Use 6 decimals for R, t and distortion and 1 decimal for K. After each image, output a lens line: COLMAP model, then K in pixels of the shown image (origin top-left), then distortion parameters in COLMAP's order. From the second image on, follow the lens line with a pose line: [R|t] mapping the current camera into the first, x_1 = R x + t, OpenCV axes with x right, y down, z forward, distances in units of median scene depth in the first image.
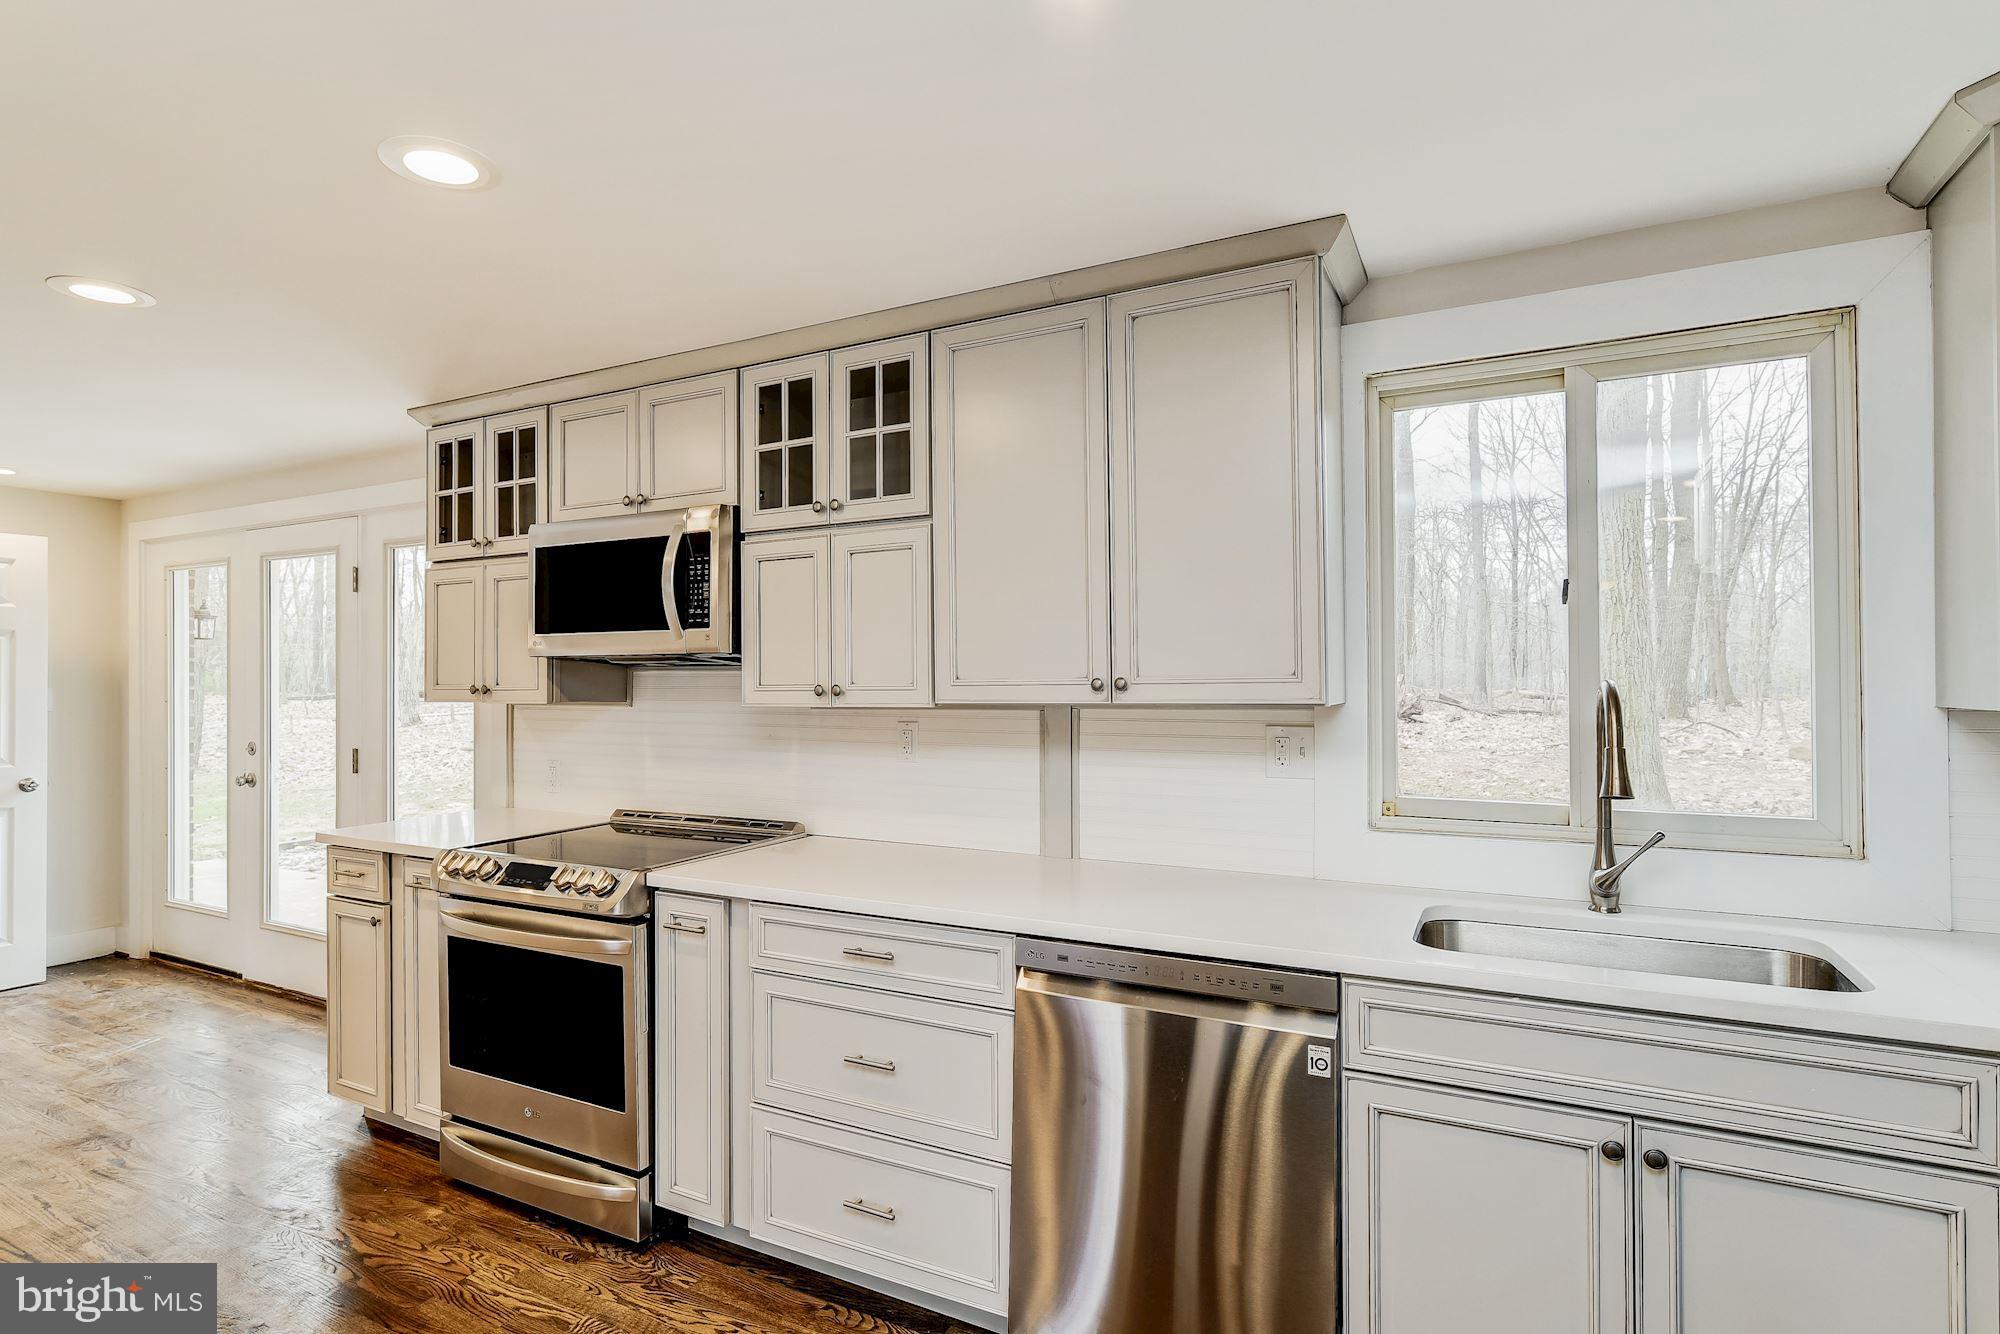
lens RADIAL K [[998.6, 0, 983.4], [0, 998.6, 674.1], [0, 0, 1]] dist [-0.002652, 0.001637]
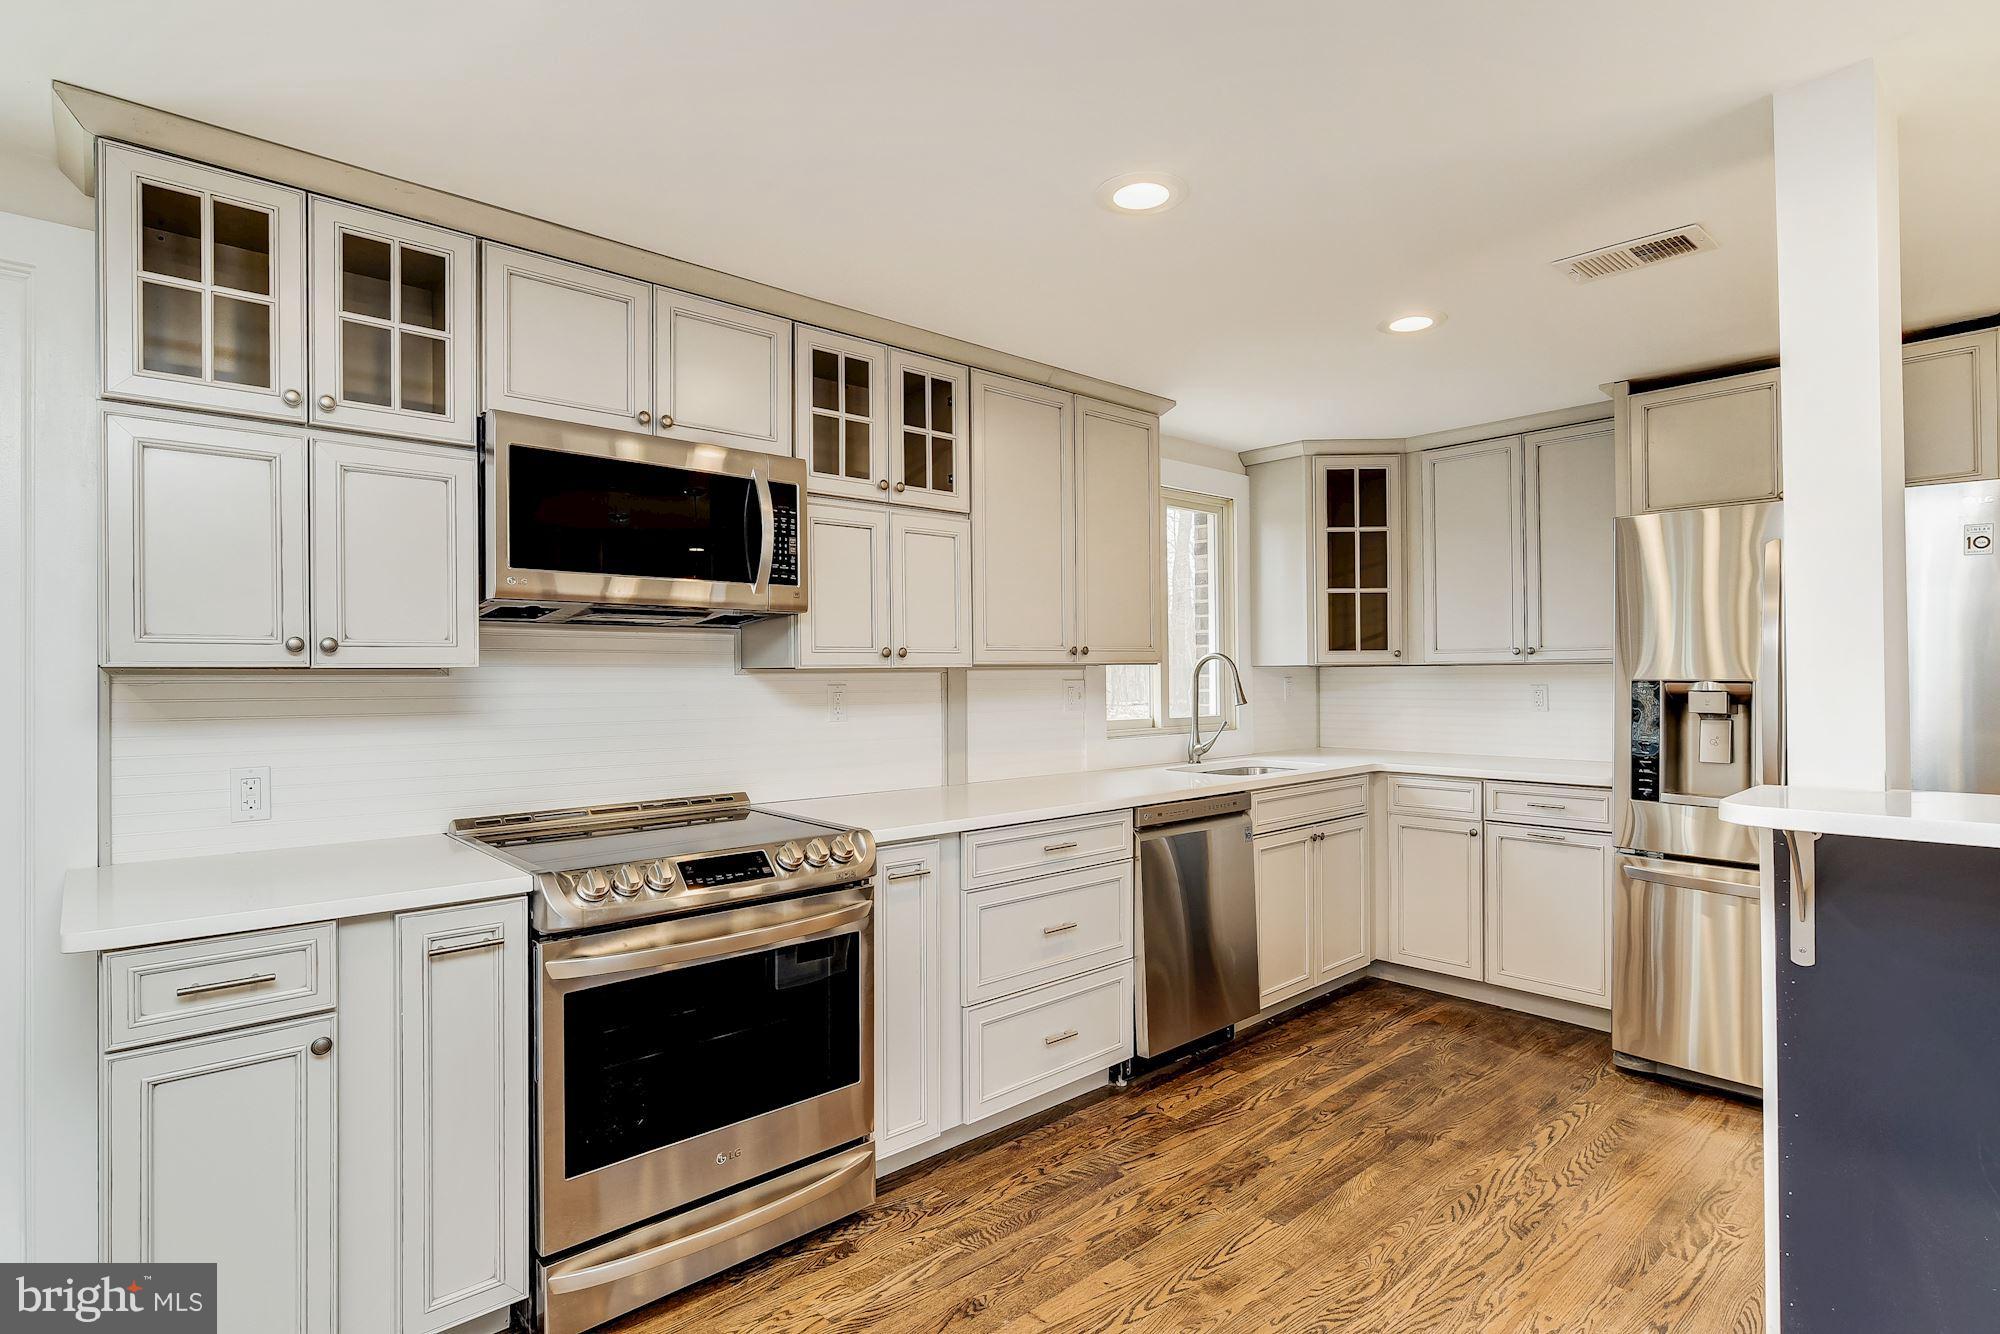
lens RADIAL K [[1047.9, 0, 988.0], [0, 1047.9, 663.8], [0, 0, 1]] dist [-0.003614, 0.001487]
pose [[0.331096, 0.011217, 0.943530, -1.211813], [-0.004326, 0.999937, -0.010369, 0.040028], [-0.943587, -0.000648, 0.331124, 0.512470]]
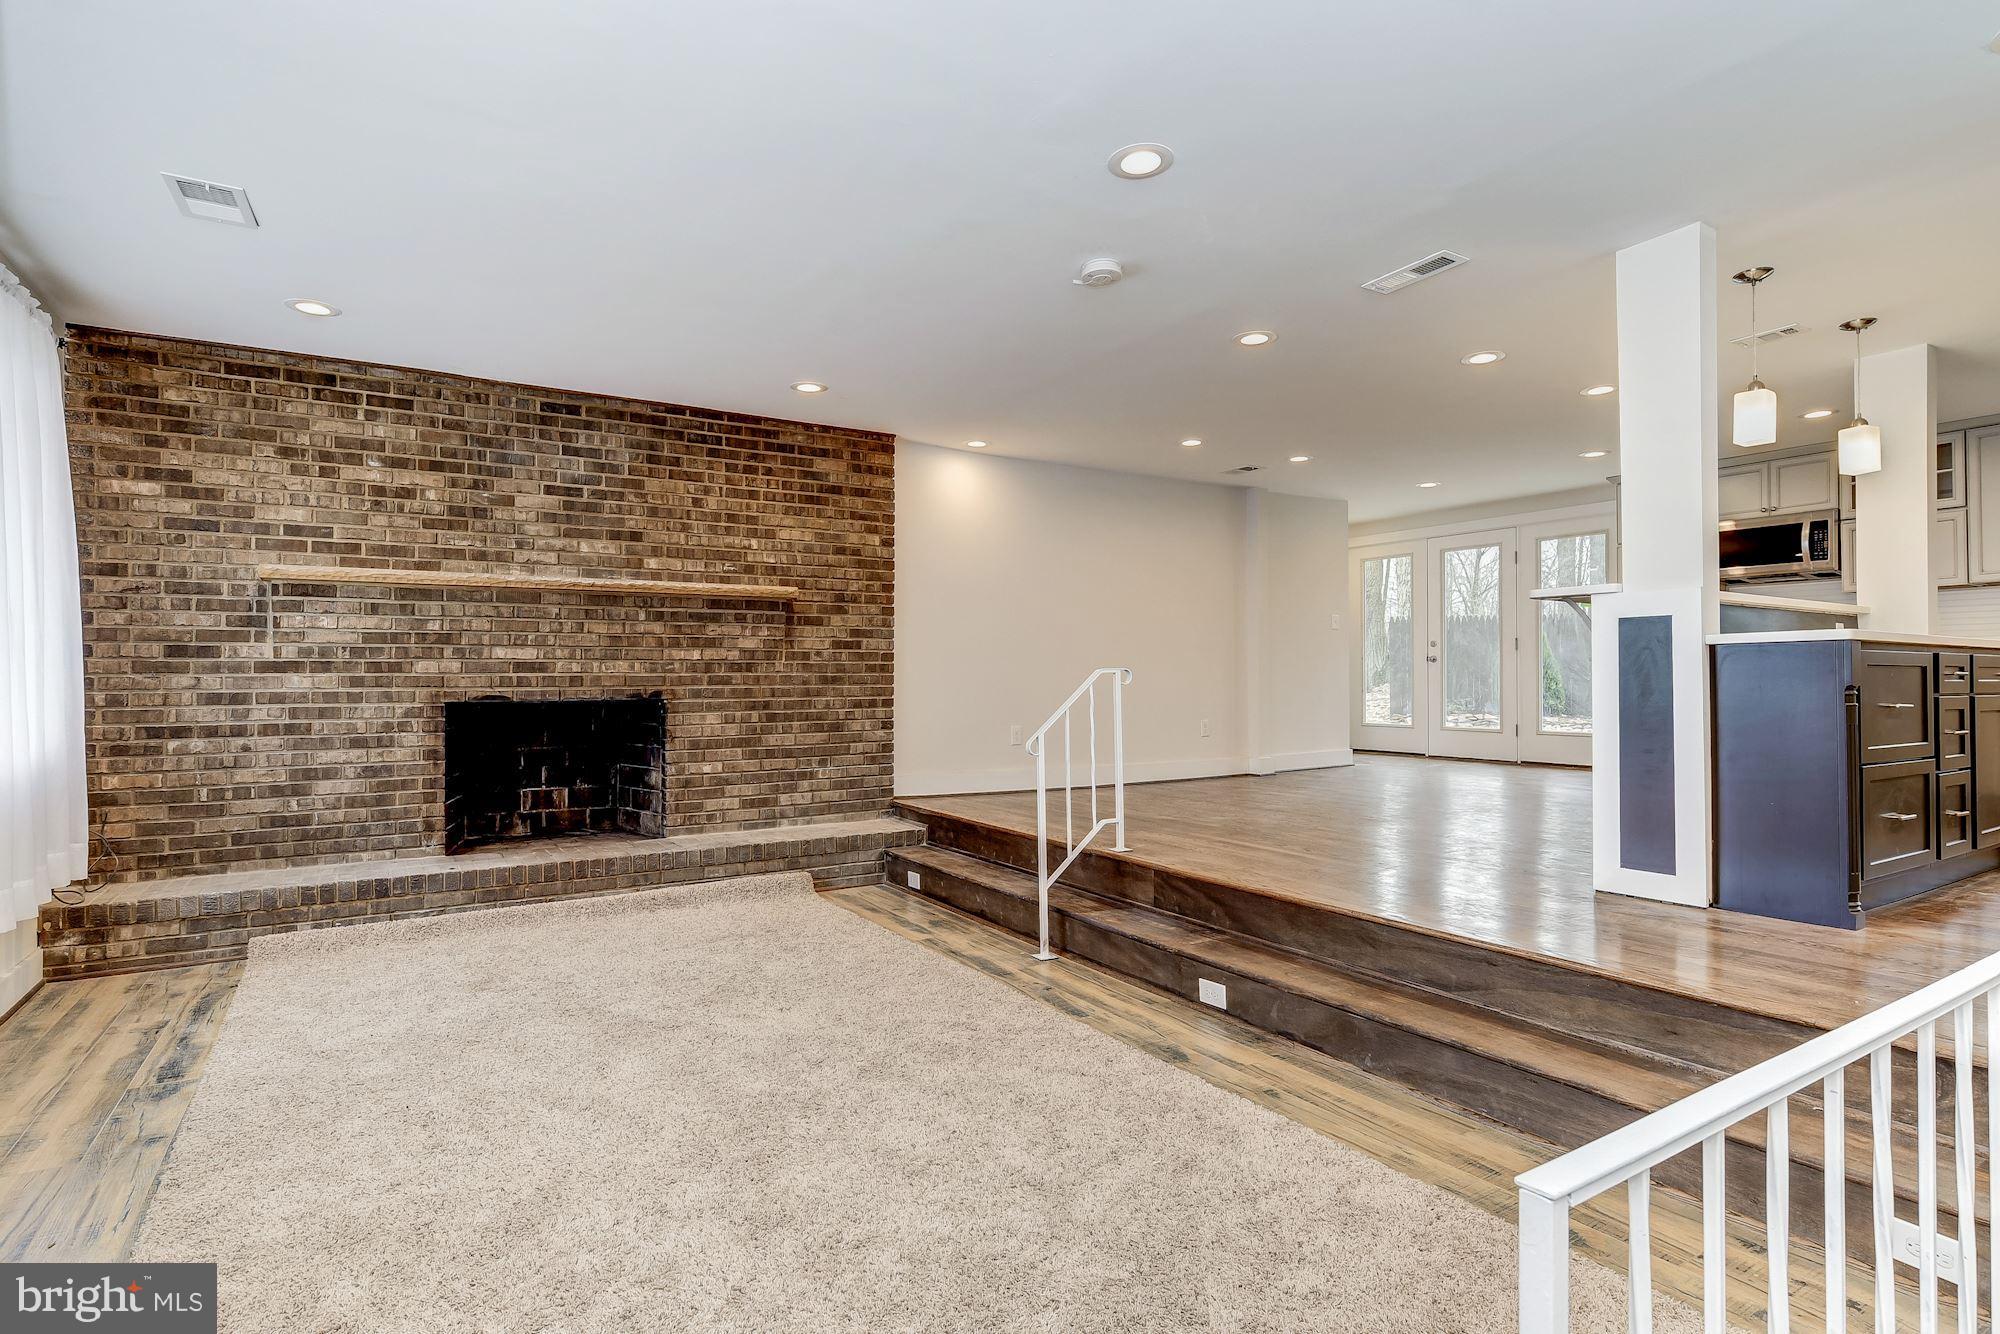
lens RADIAL K [[998.6, 0, 993.8], [0, 998.6, 683.4], [0, 0, 1]] dist [-0.002652, 0.001637]
pose [[0.870675, -0.000207, -0.491859, -0.882118], [0.004049, 0.999969, 0.006746, 0.240372], [0.491843, -0.007865, 0.870648, -2.205047]]
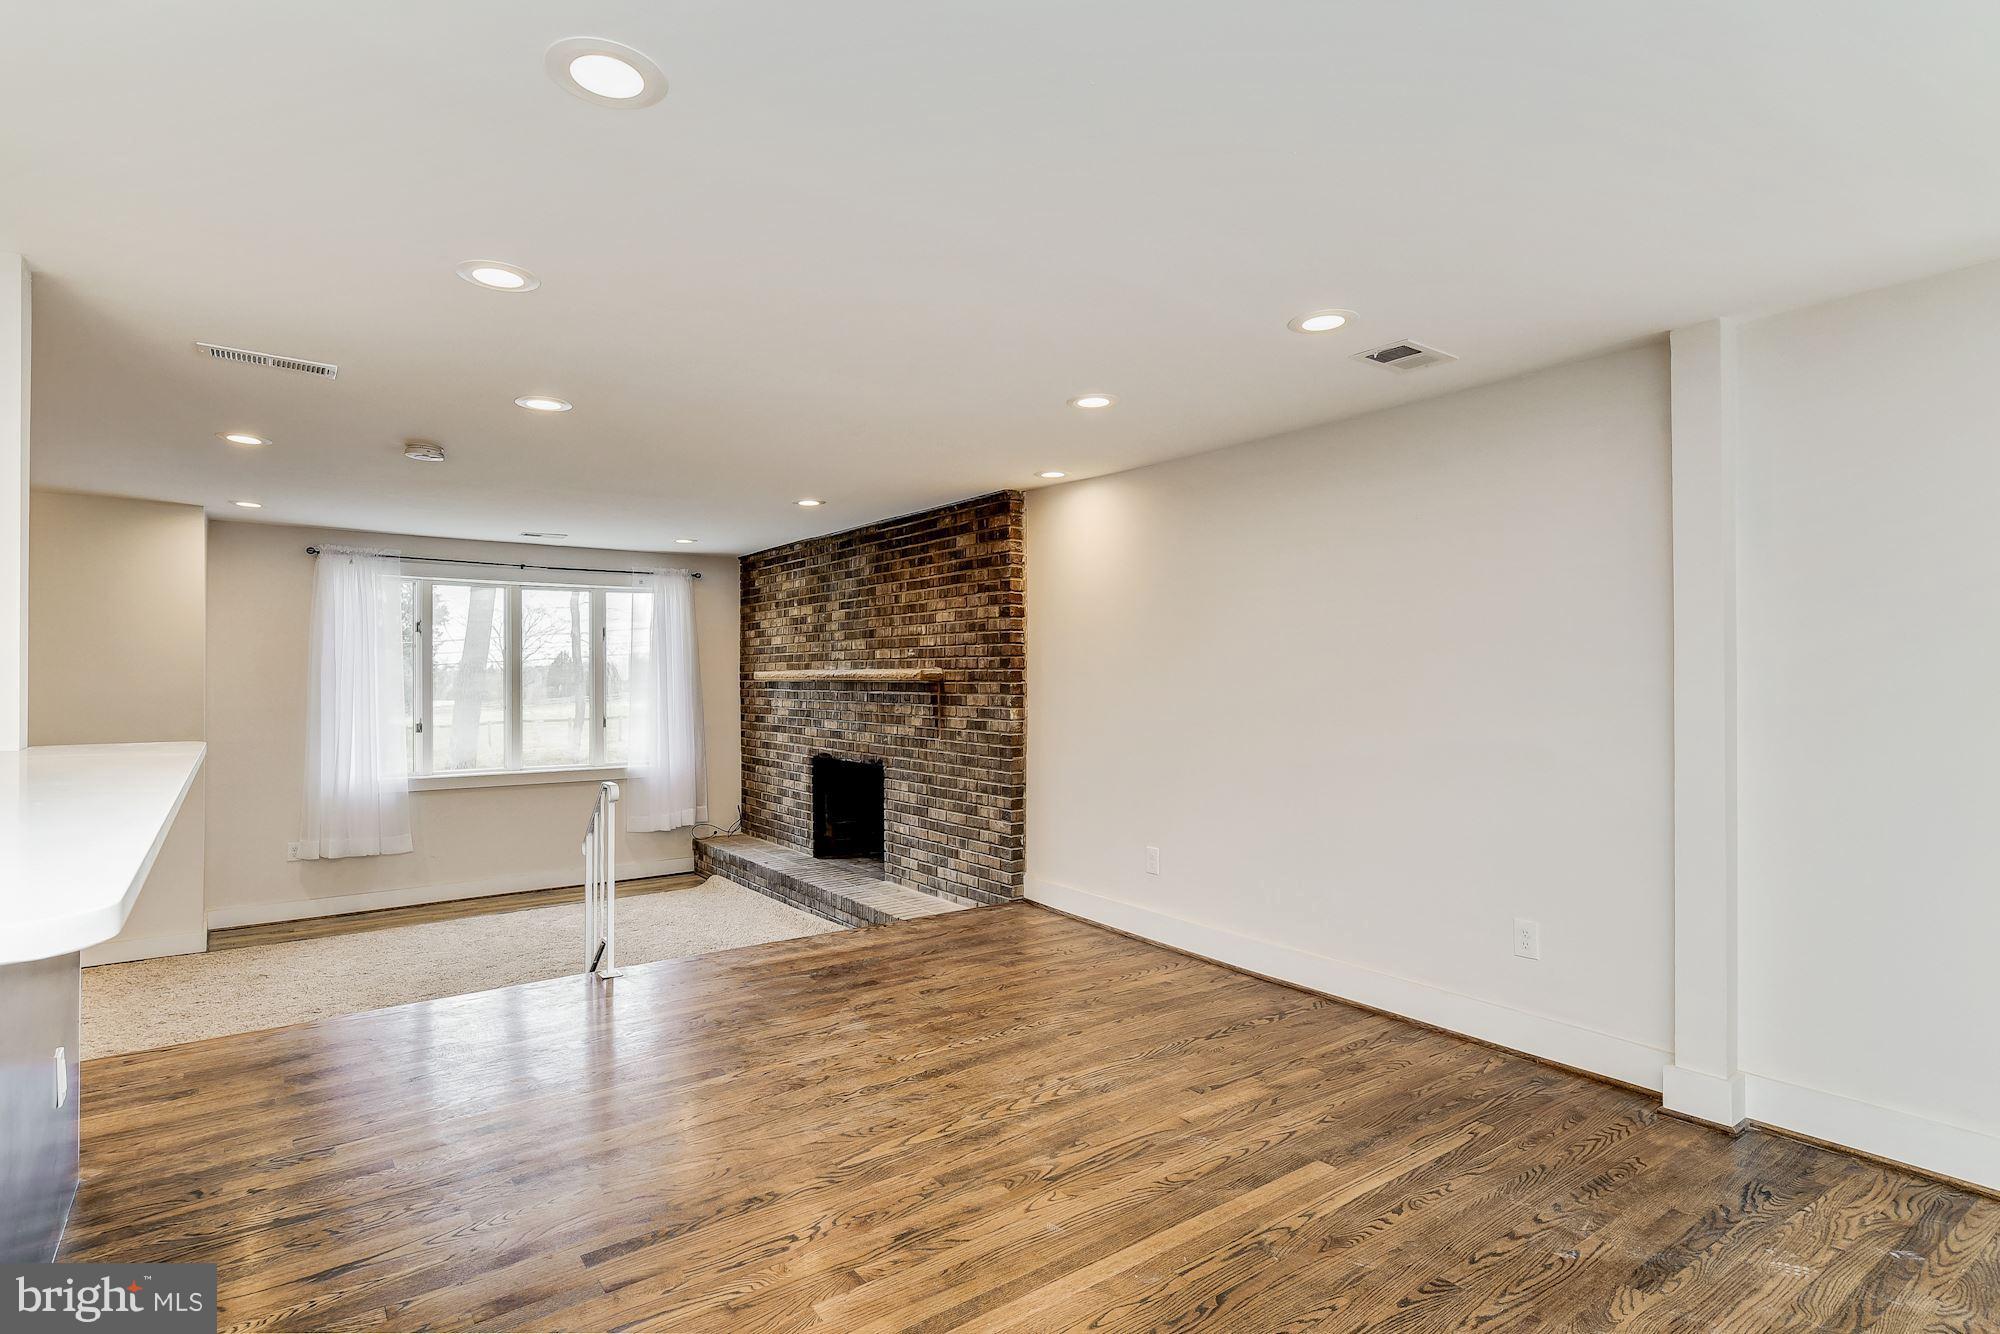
lens RADIAL K [[998.6, 0, 985.4], [0, 998.6, 672.3], [0, 0, 1]] dist [-0.002652, 0.001637]
pose [[-0.421434, 0.005861, -0.906840, -0.304593], [0.008905, 0.999958, 0.002324, 0.035353], [0.906815, -0.007096, -0.421468, 0.702577]]
